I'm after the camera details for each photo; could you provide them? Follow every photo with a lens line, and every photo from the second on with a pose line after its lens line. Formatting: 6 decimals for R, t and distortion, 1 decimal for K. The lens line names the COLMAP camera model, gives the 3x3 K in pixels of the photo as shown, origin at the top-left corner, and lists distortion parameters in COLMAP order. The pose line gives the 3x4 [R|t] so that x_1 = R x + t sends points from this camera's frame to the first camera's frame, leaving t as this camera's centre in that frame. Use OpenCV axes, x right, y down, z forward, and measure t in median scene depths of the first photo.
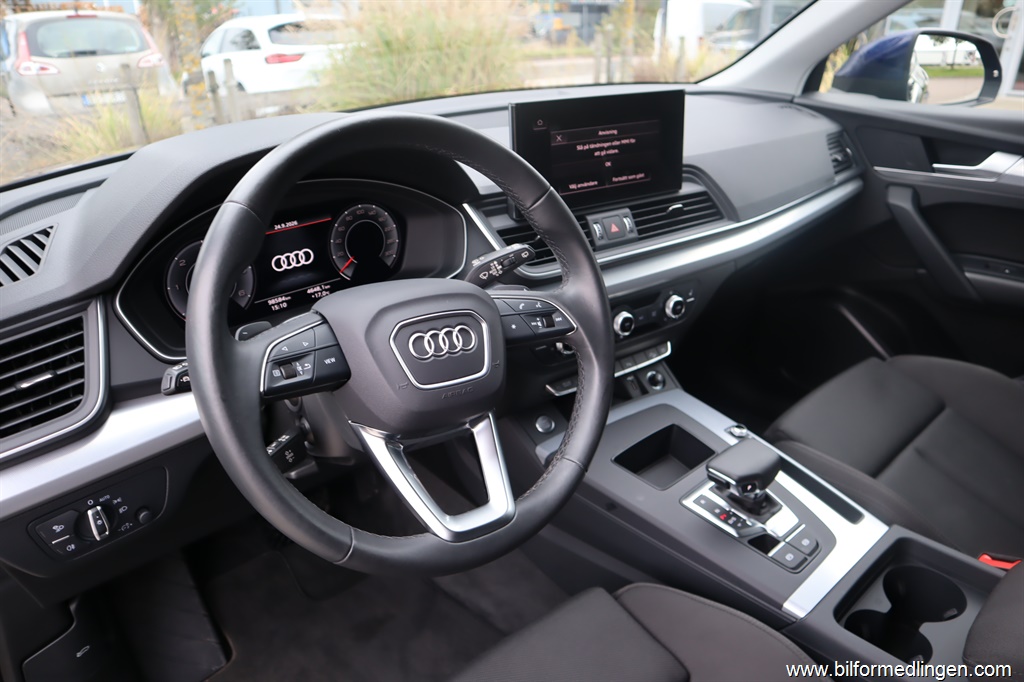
lens RADIAL K [[704.9, 0, 517.5], [0, 704.9, 341.9], [0, 0, 1]] dist [-0.096531, 0.036734]
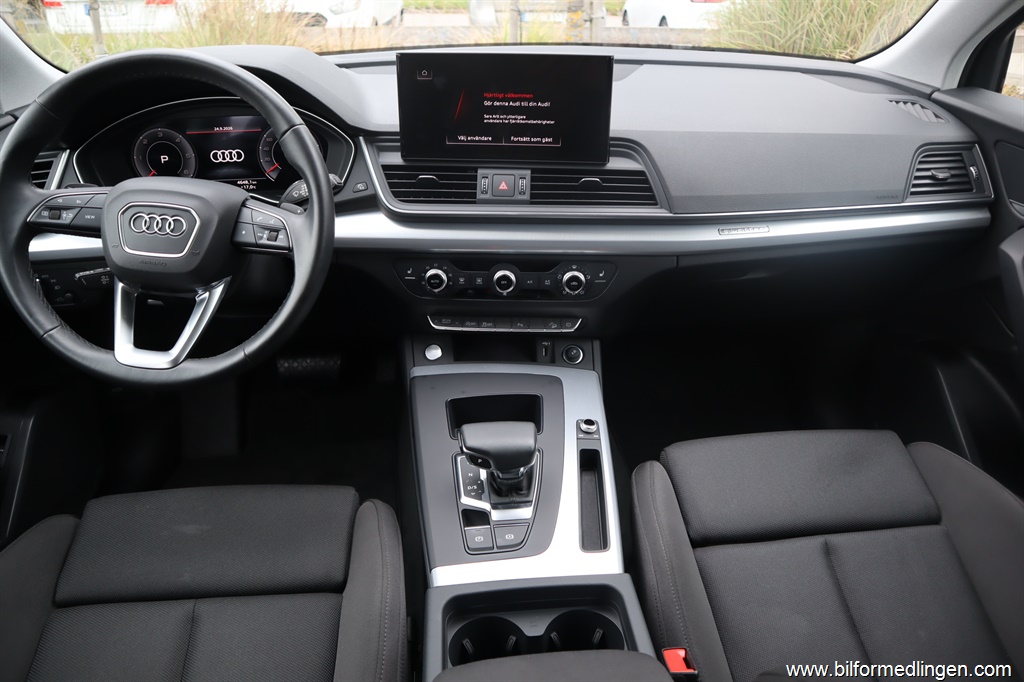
lens RADIAL K [[704.9, 0, 514.1], [0, 704.9, 348.8], [0, 0, 1]] dist [-0.096531, 0.036734]
pose [[0.807445, 0.314949, -0.498839, 0.756797], [-0.271101, 0.949091, 0.160404, -0.109183], [0.523963, 0.005718, 0.851722, 0.147619]]
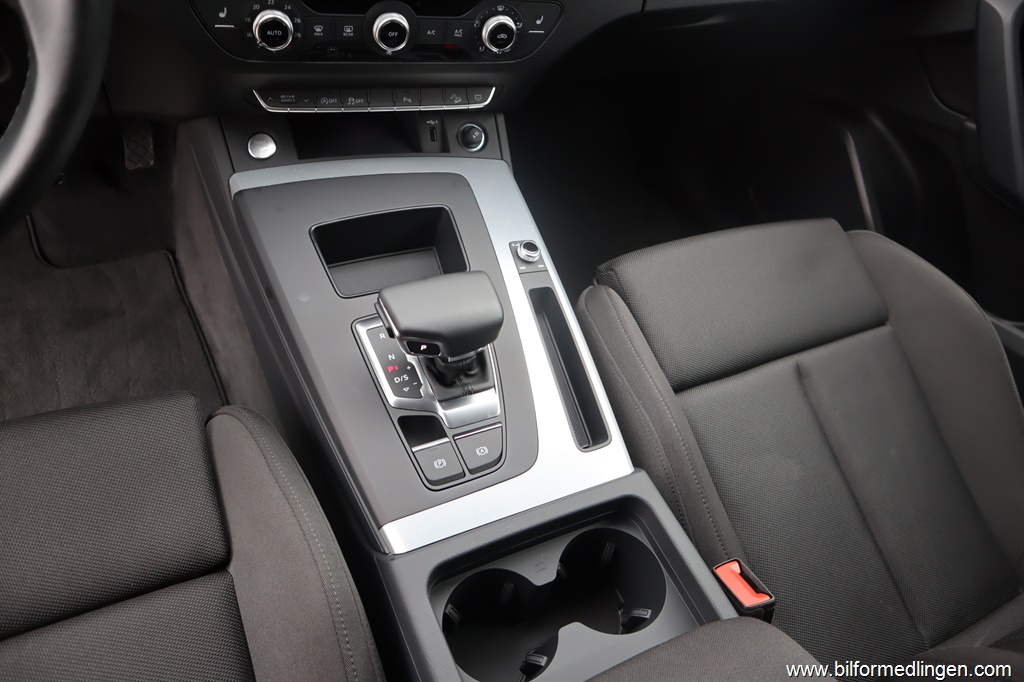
lens RADIAL K [[704.9, 0, 513.8], [0, 704.9, 337.7], [0, 0, 1]] dist [-0.096531, 0.036734]
pose [[0.939307, 0.342593, -0.018211, 0.383976], [-0.307629, 0.864566, 0.397355, -0.073684], [0.151876, -0.367636, 0.917484, 0.386103]]
